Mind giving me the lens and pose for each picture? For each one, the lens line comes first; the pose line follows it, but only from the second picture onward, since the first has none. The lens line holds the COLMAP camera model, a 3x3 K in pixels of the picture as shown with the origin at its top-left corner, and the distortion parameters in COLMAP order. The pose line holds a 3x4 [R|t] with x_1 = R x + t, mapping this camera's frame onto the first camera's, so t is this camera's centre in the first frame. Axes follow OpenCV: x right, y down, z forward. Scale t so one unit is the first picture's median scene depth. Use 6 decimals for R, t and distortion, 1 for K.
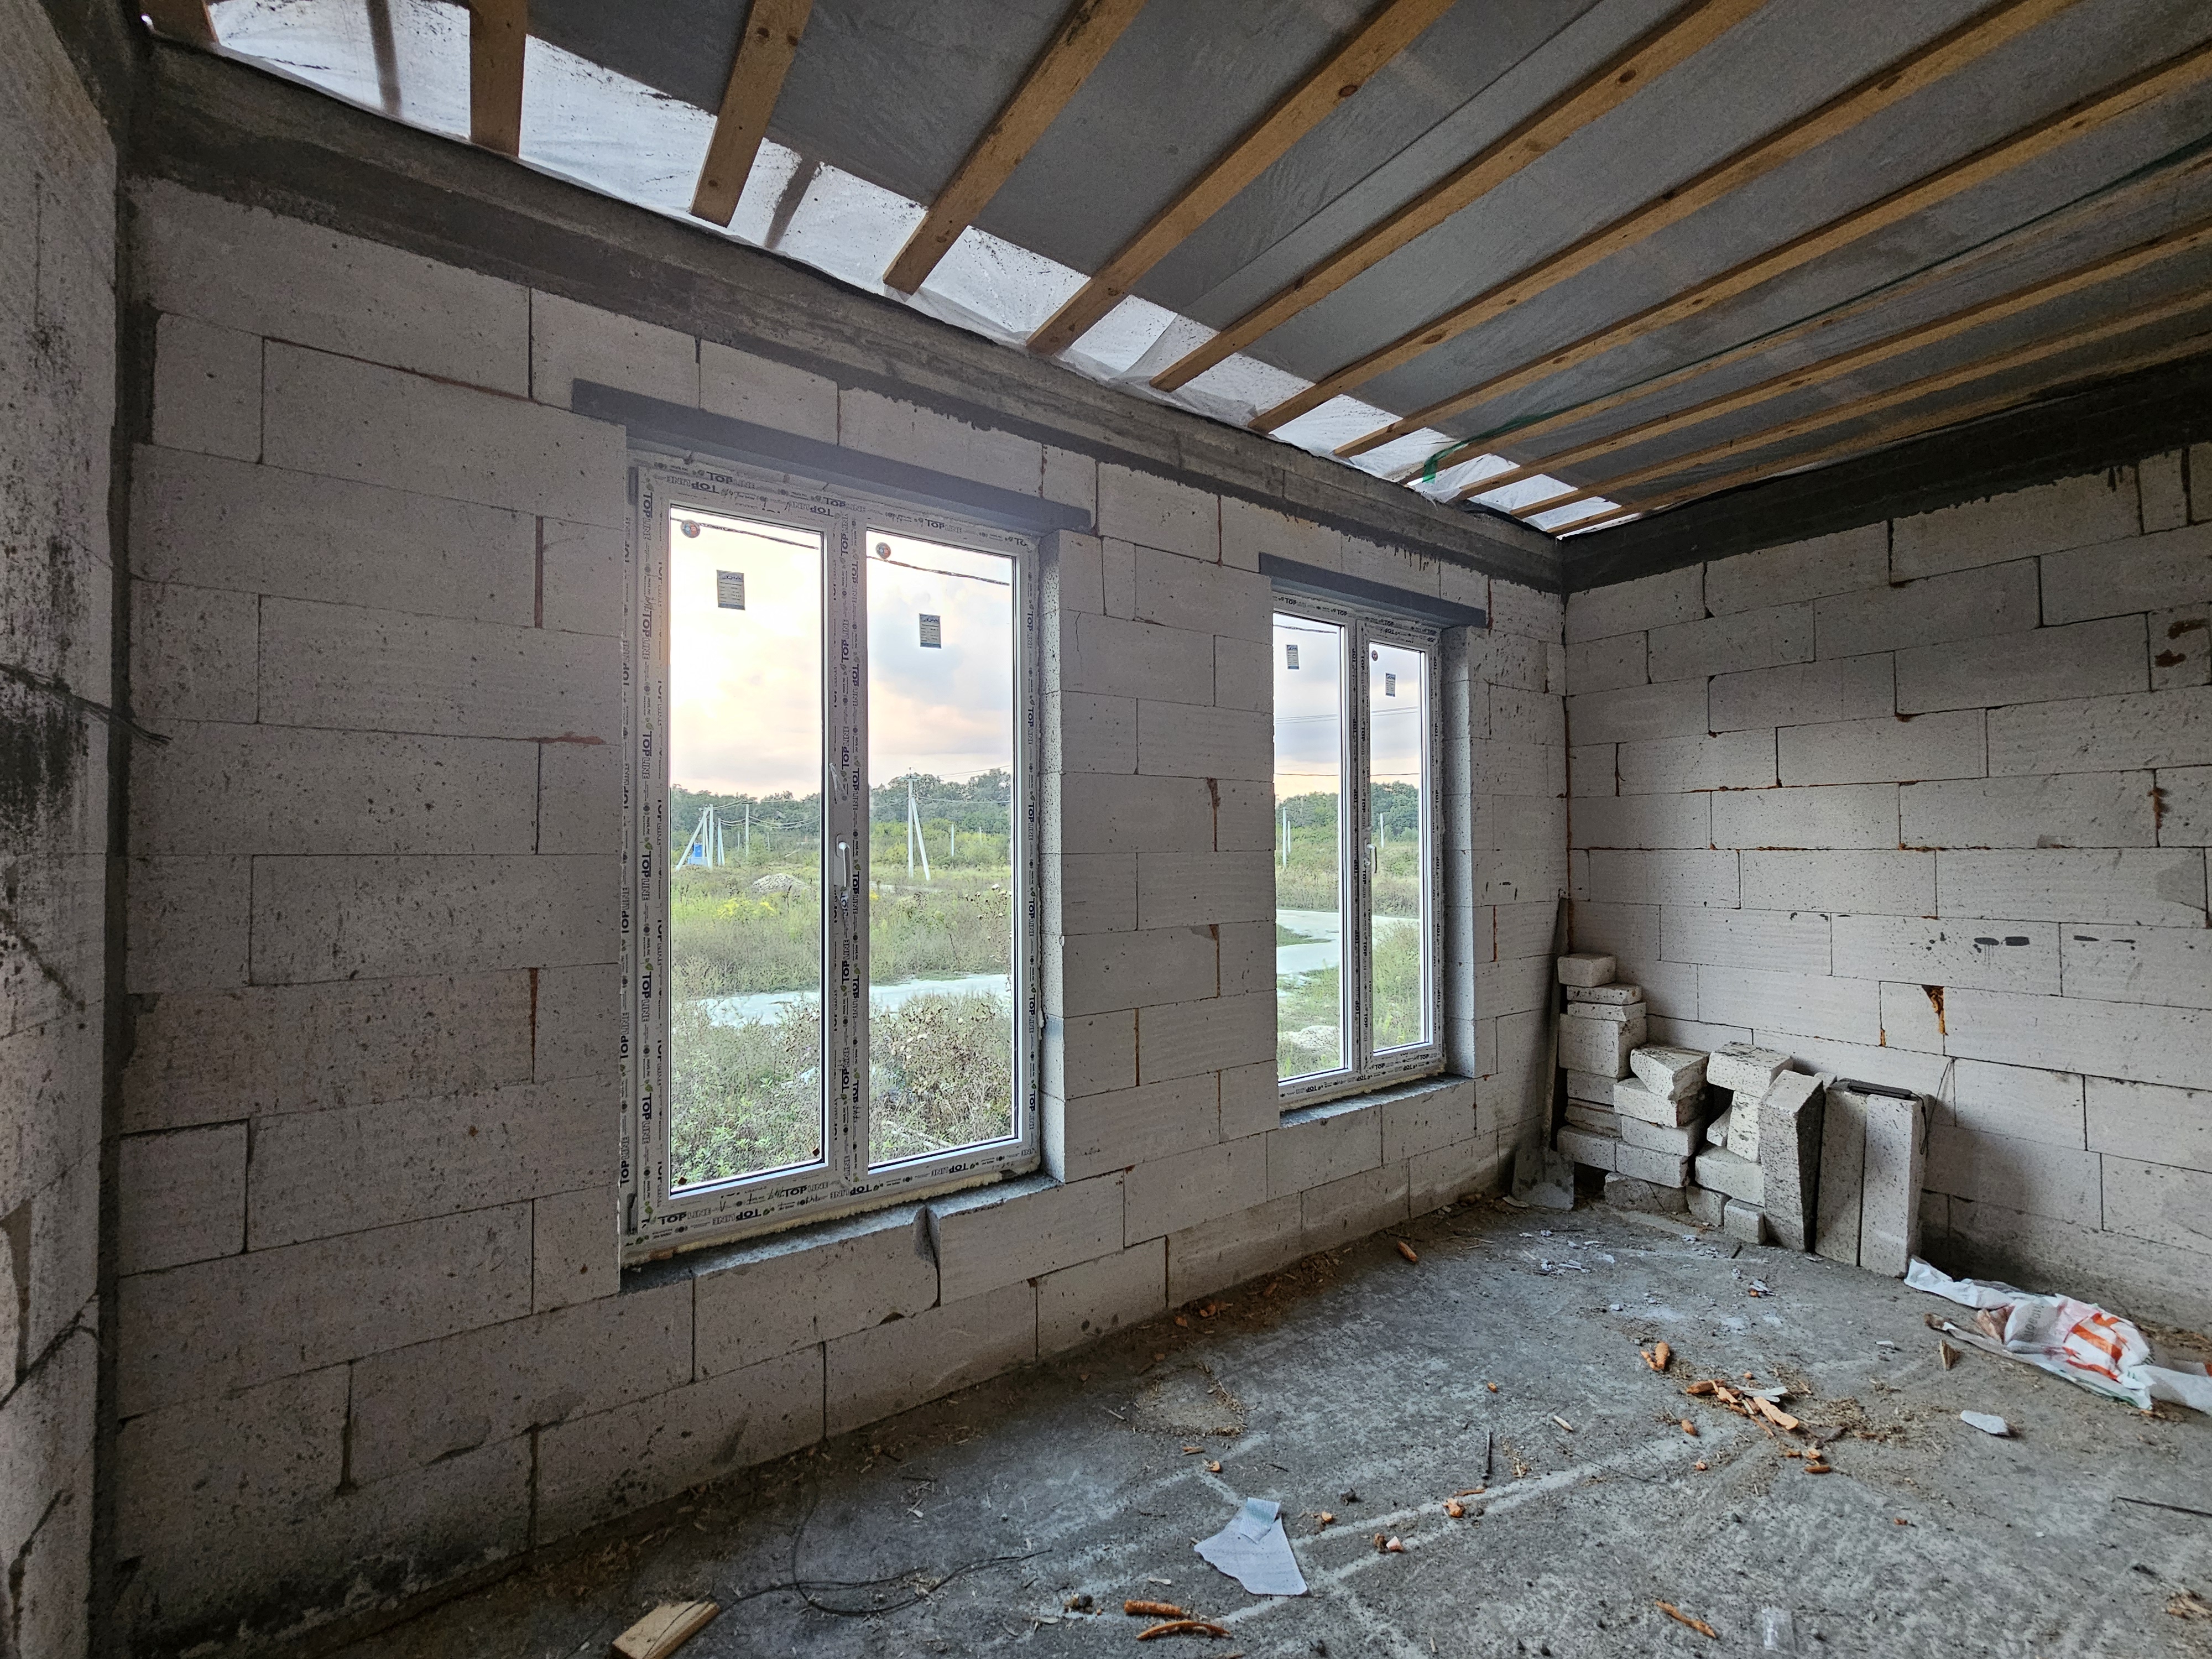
lens RADIAL K [[903.9, 0, 1102.7], [0, 903.9, 833.8], [0, 0, 1]] dist [-0.003672, 0.000698]
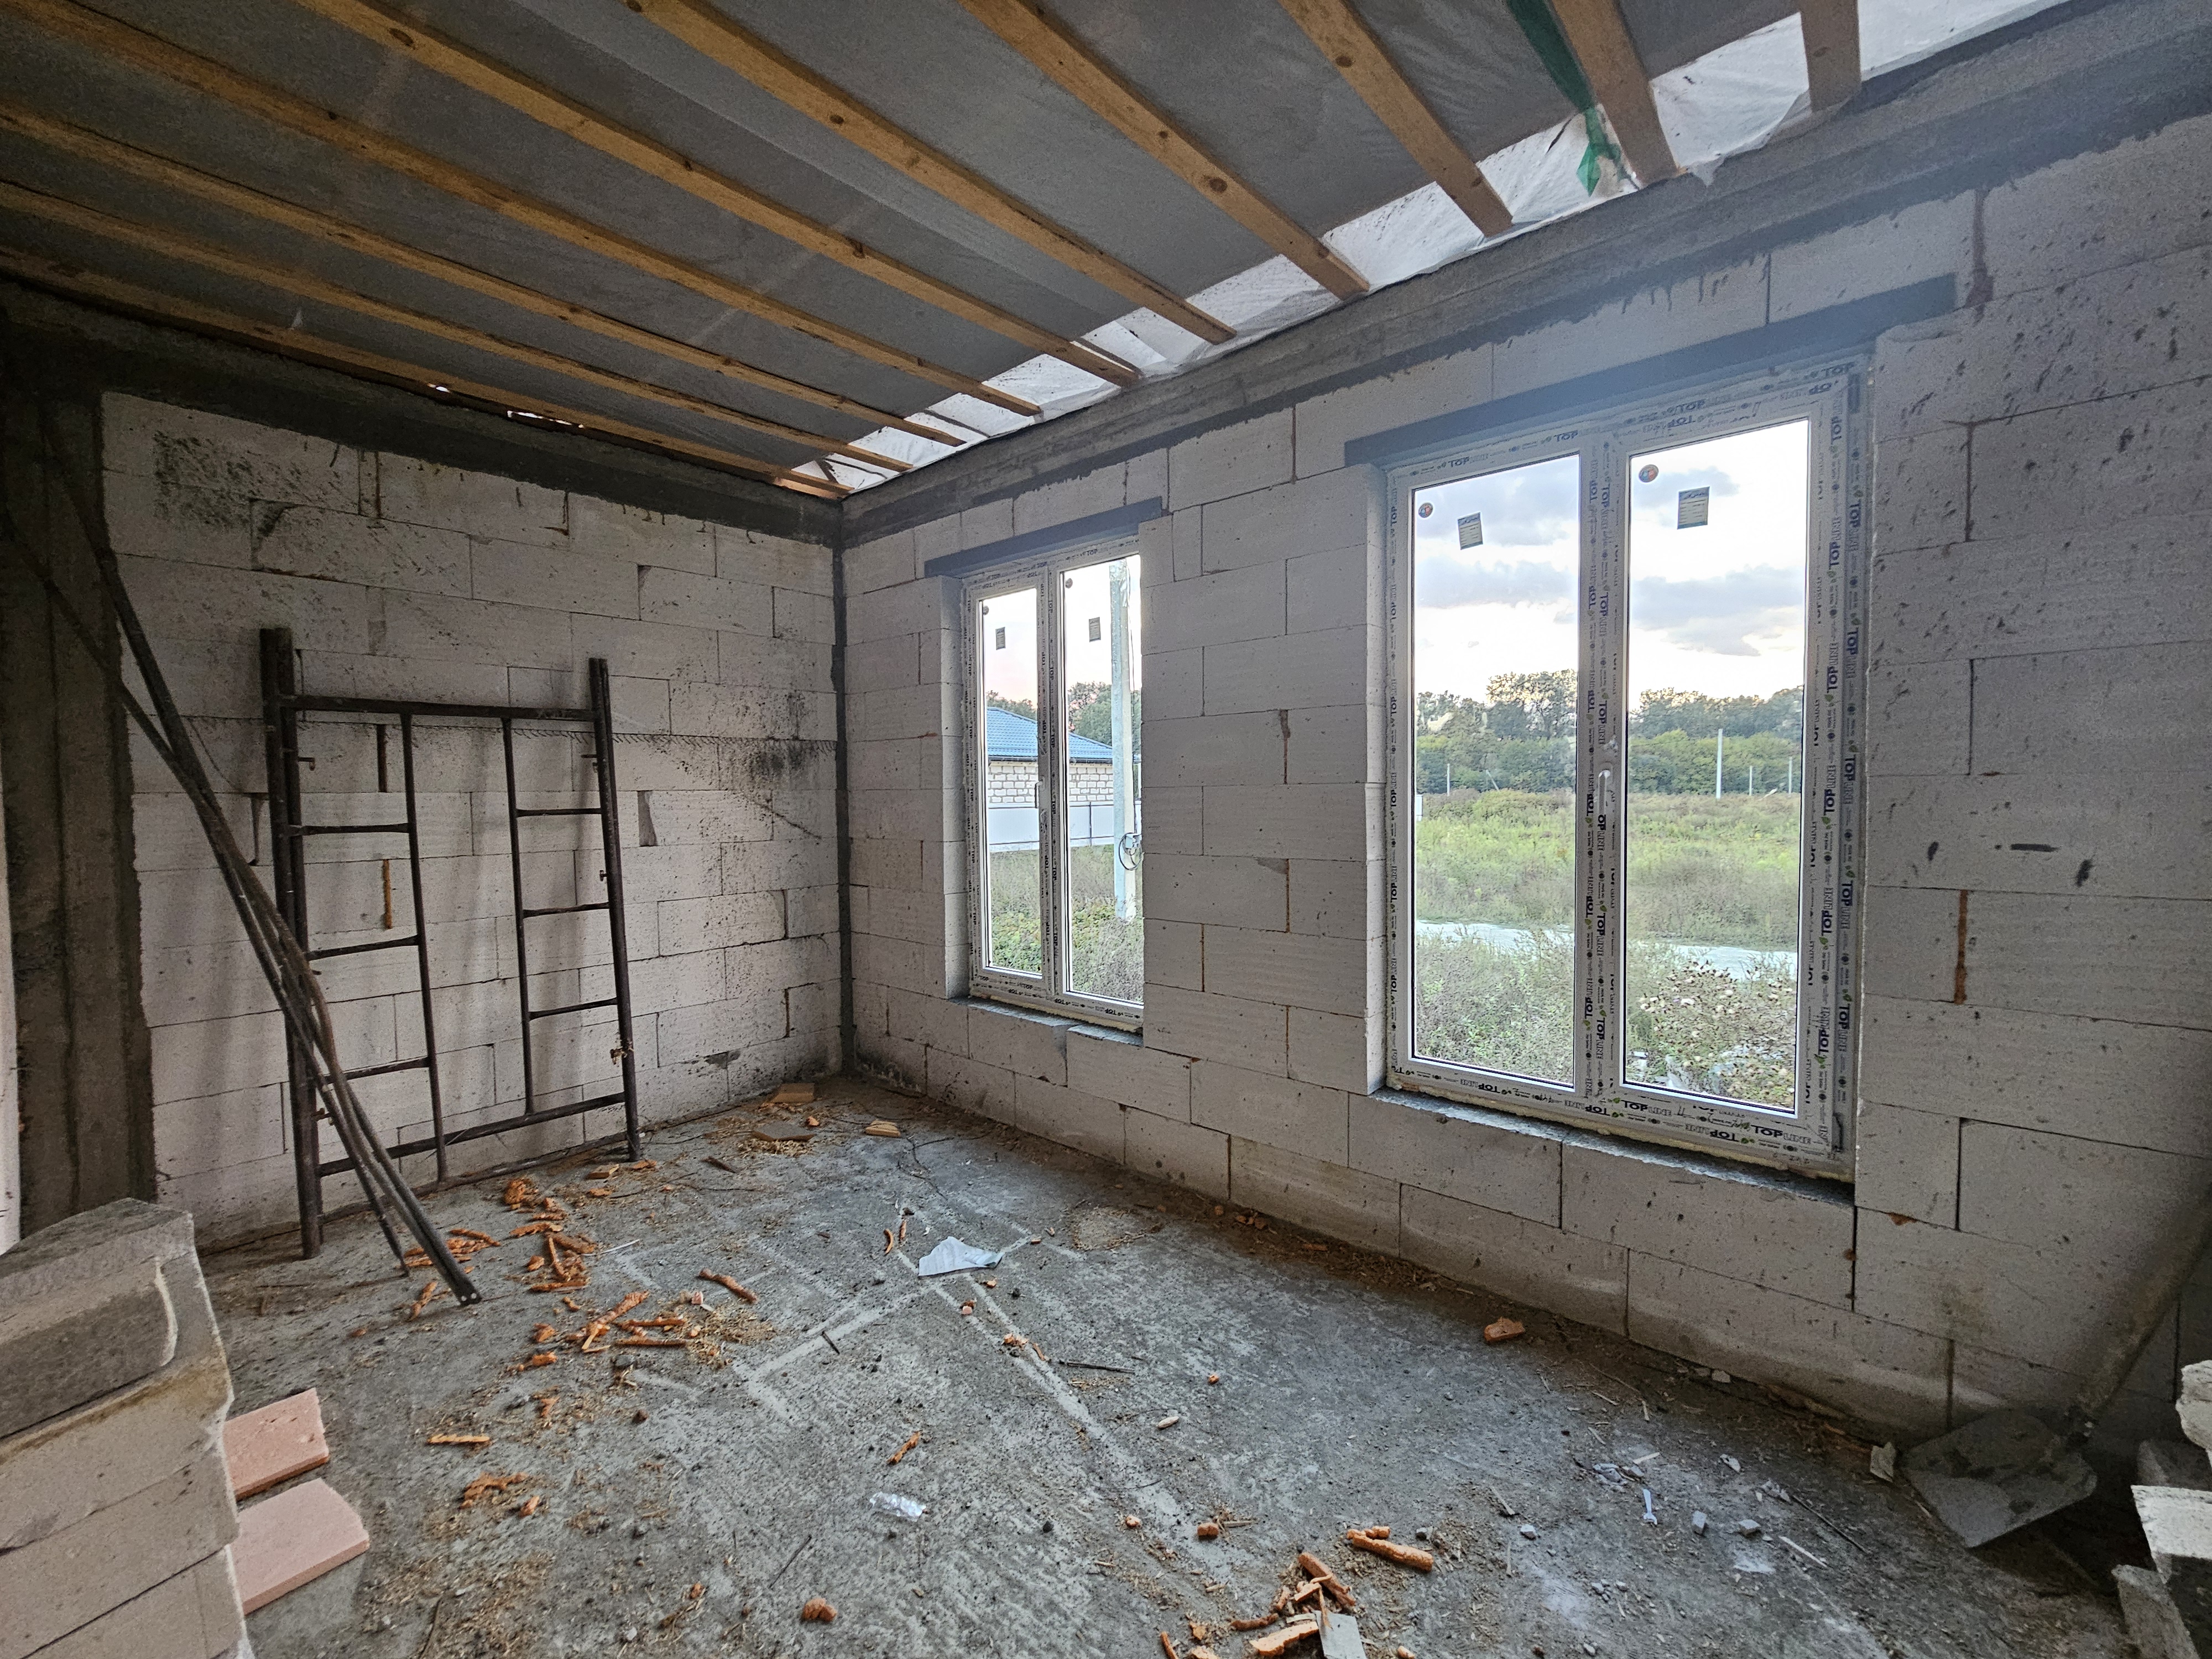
lens RADIAL K [[903.9, 0, 1100.3], [0, 903.9, 832.4], [0, 0, 1]] dist [-0.003672, 0.000698]
pose [[0.238479, 0.045300, -0.970091, 1.134913], [0.025830, 0.998262, 0.052966, 0.015871], [0.970804, -0.037688, 0.236895, 0.630208]]
